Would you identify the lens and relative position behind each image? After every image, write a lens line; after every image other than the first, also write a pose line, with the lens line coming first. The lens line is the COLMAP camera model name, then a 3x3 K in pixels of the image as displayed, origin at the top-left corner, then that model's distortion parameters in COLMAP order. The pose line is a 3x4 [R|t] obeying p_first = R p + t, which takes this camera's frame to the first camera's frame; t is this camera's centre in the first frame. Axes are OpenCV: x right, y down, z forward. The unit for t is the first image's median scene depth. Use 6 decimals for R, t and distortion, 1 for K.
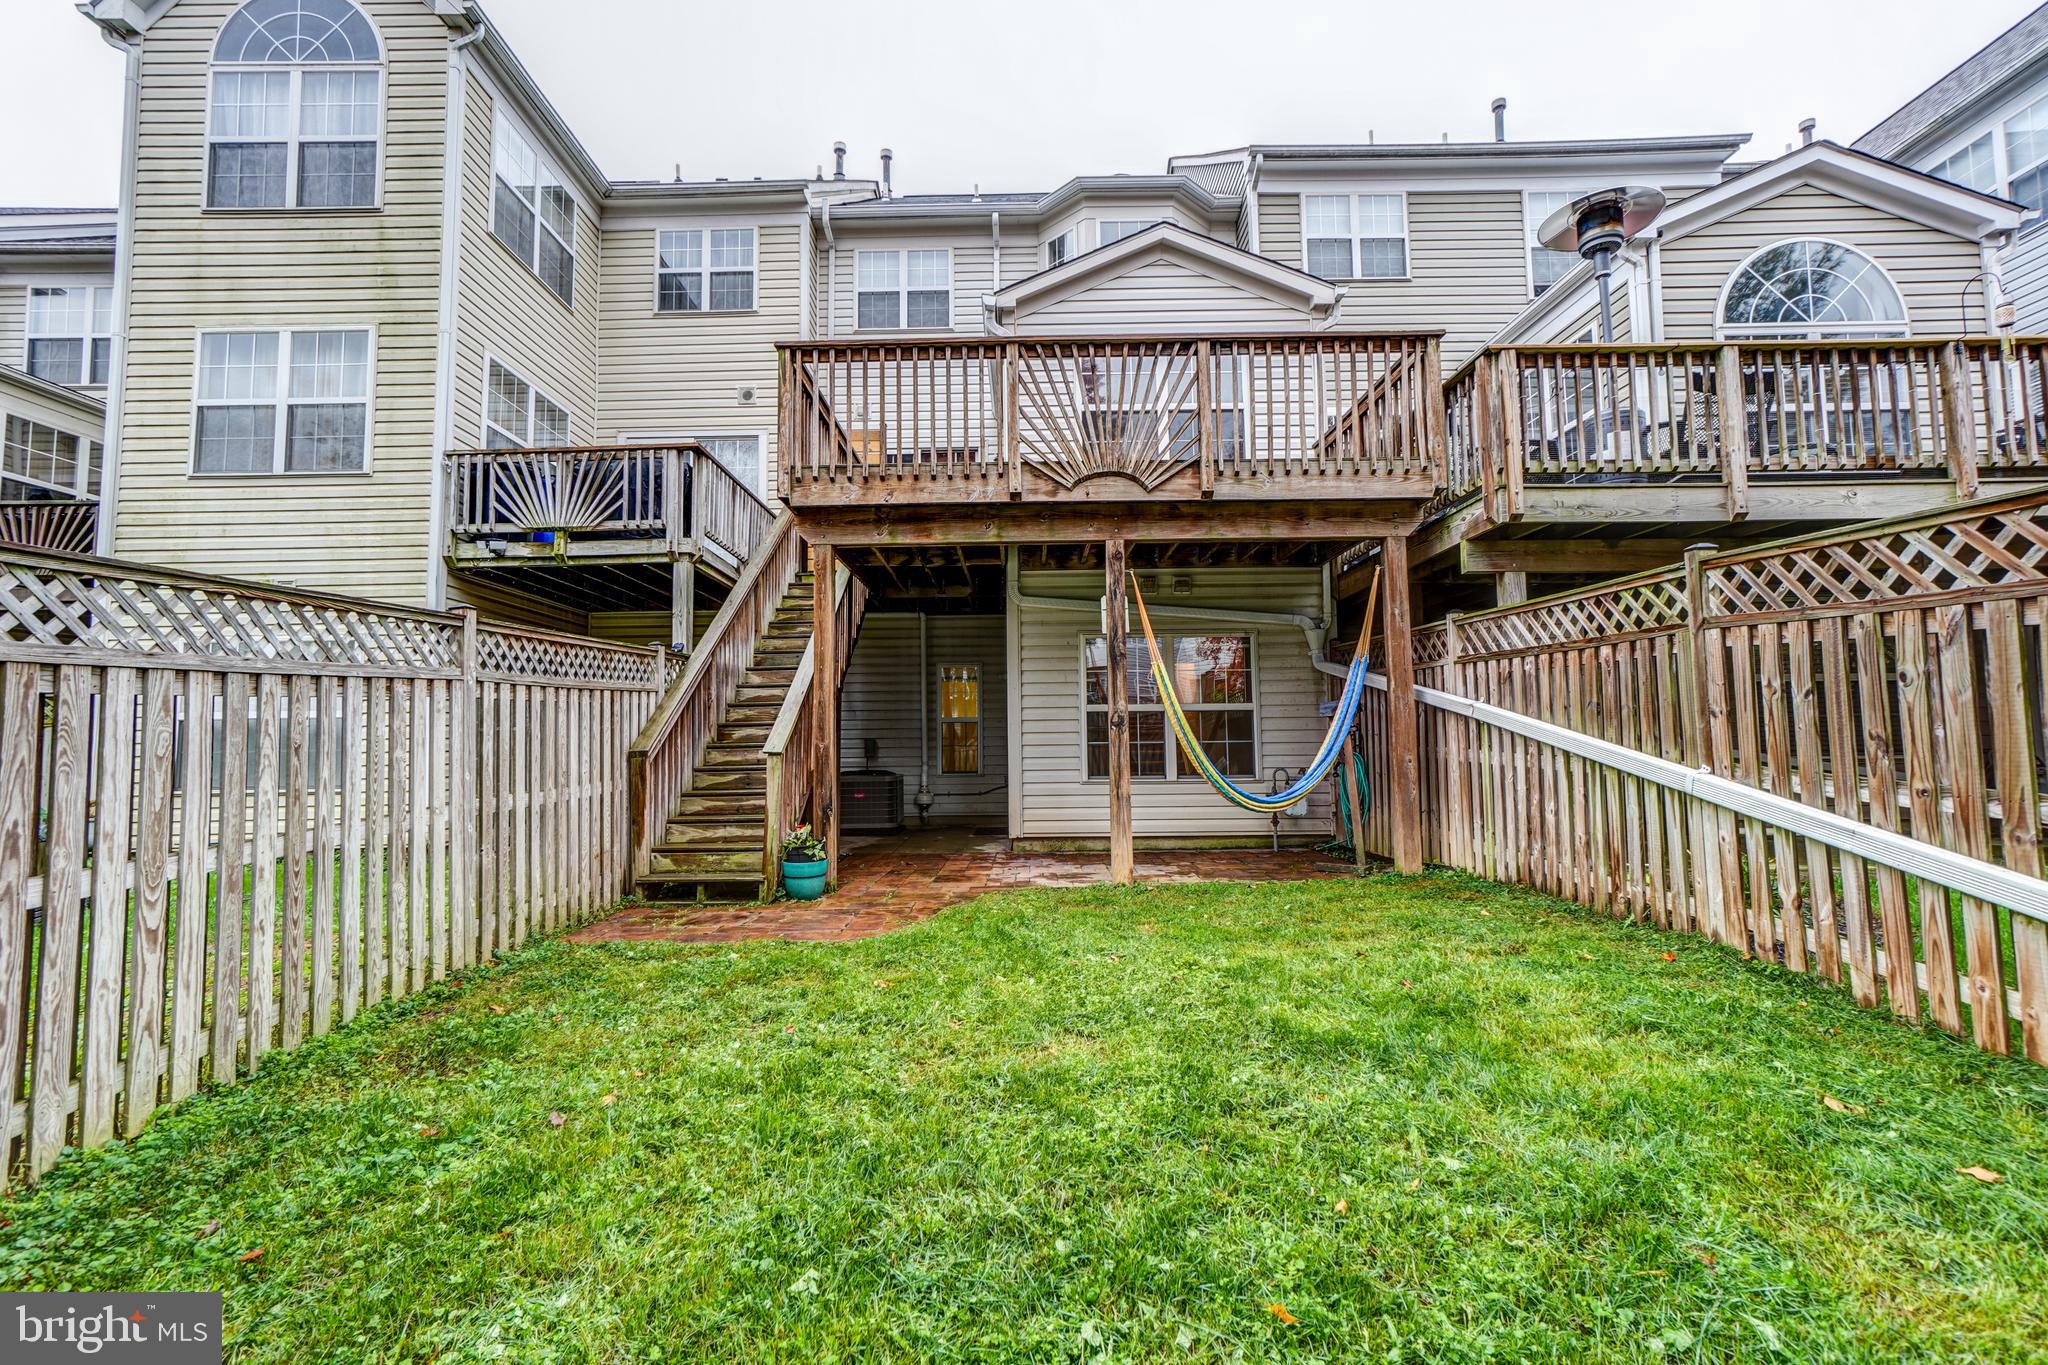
lens RADIAL K [[888.5, 0, 1020.8], [0, 888.5, 692.4], [0, 0, 1]] dist [-0.010688, 0.010038]
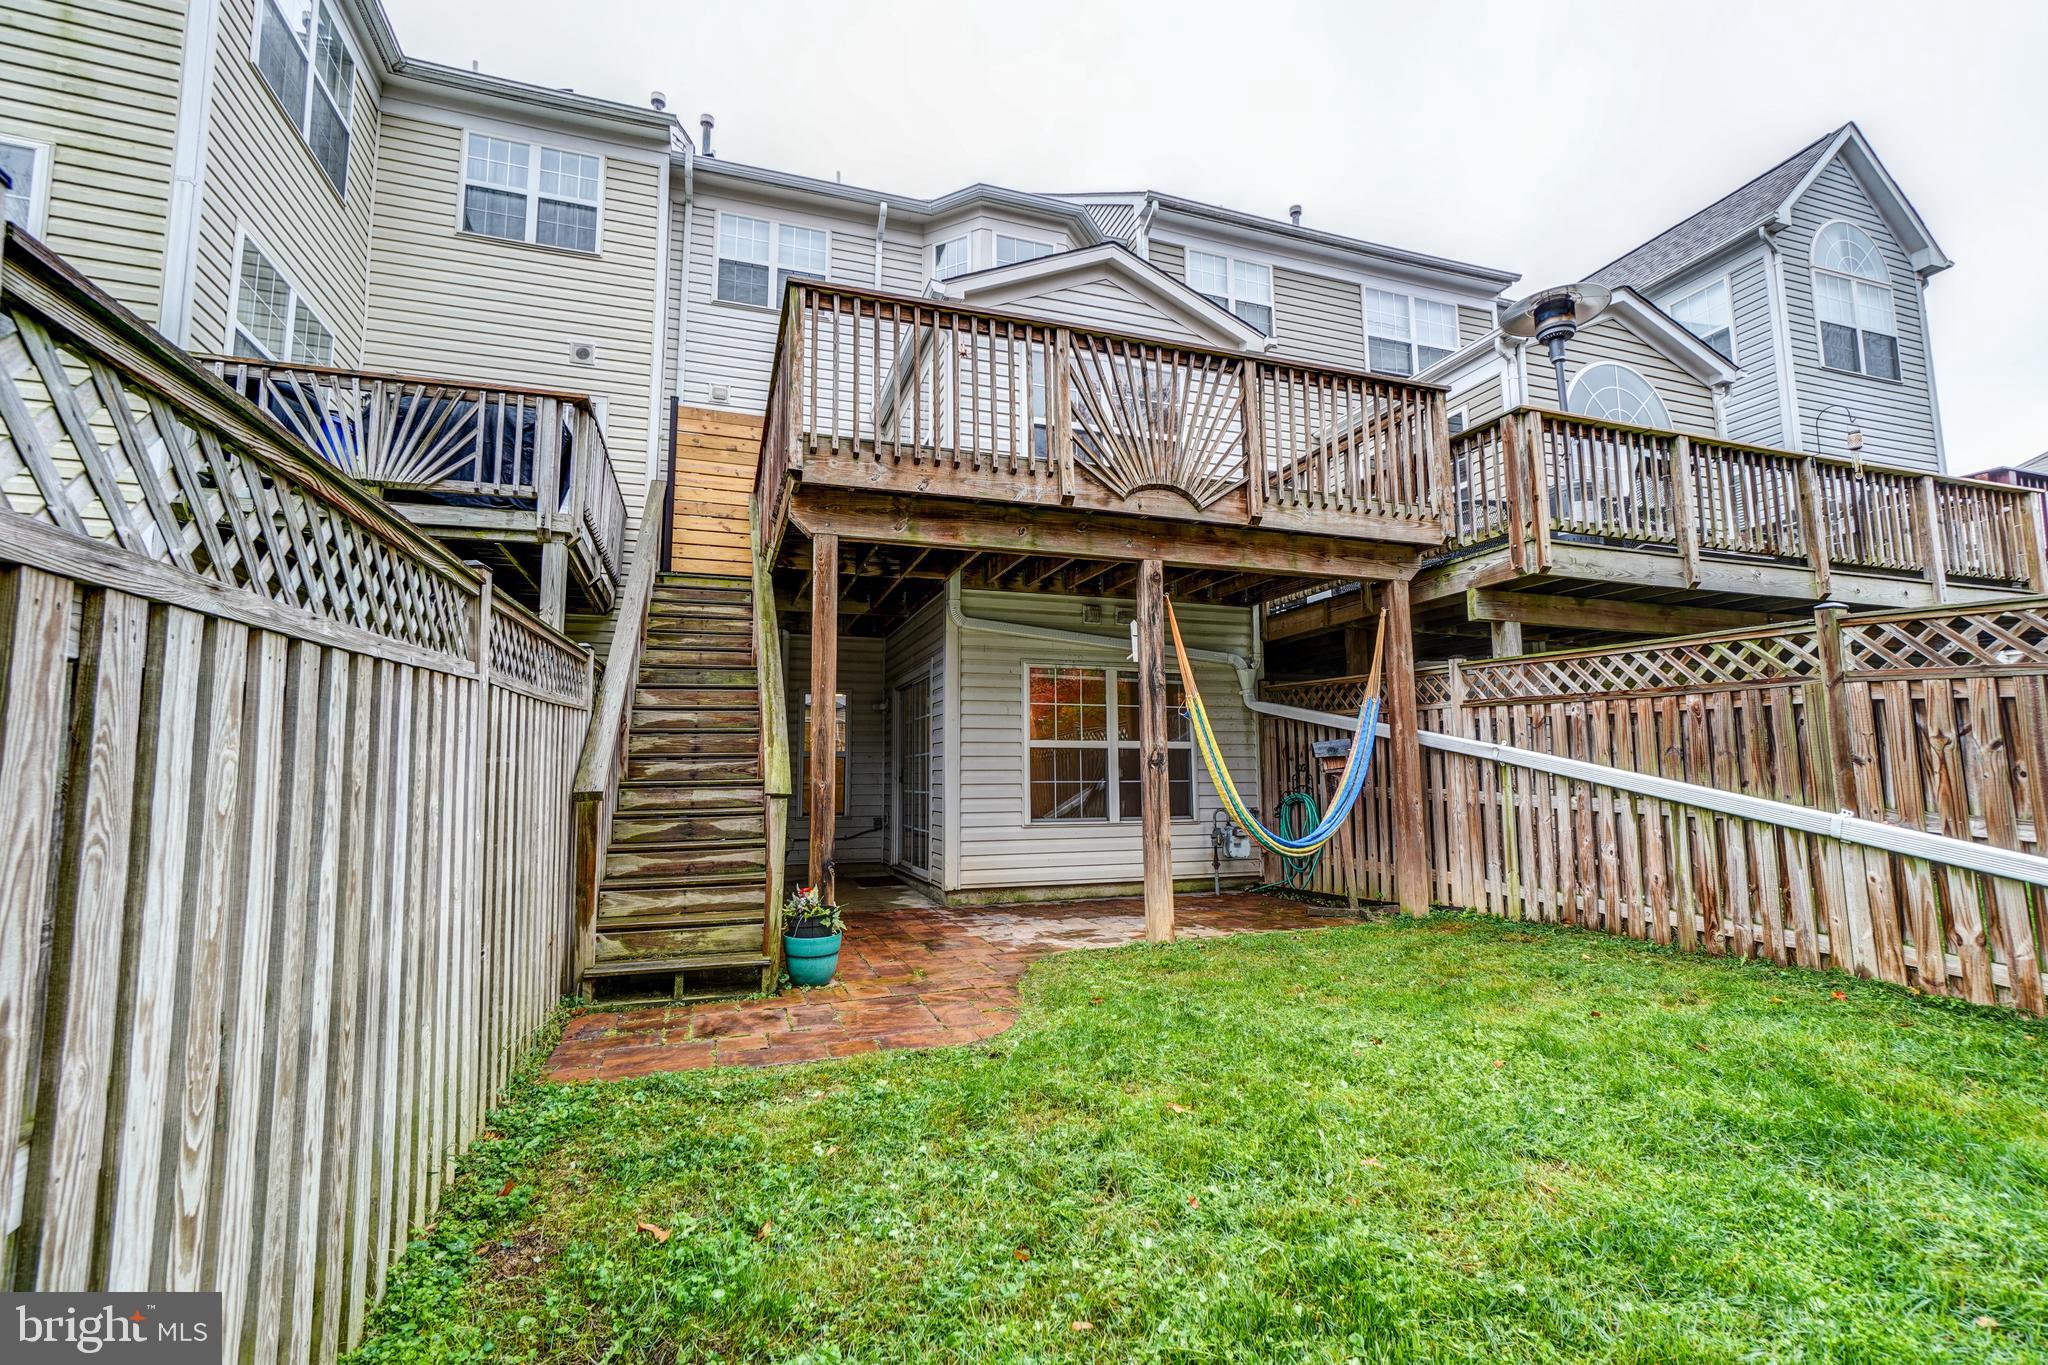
lens RADIAL K [[888.5, 0, 1024.5], [0, 888.5, 691.2], [0, 0, 1]] dist [-0.010688, 0.010038]
pose [[0.945357, 0.038017, 0.323814, -0.317982], [-0.024141, 0.998614, -0.046763, 0.008926], [-0.325143, 0.036390, 0.944964, 0.191407]]
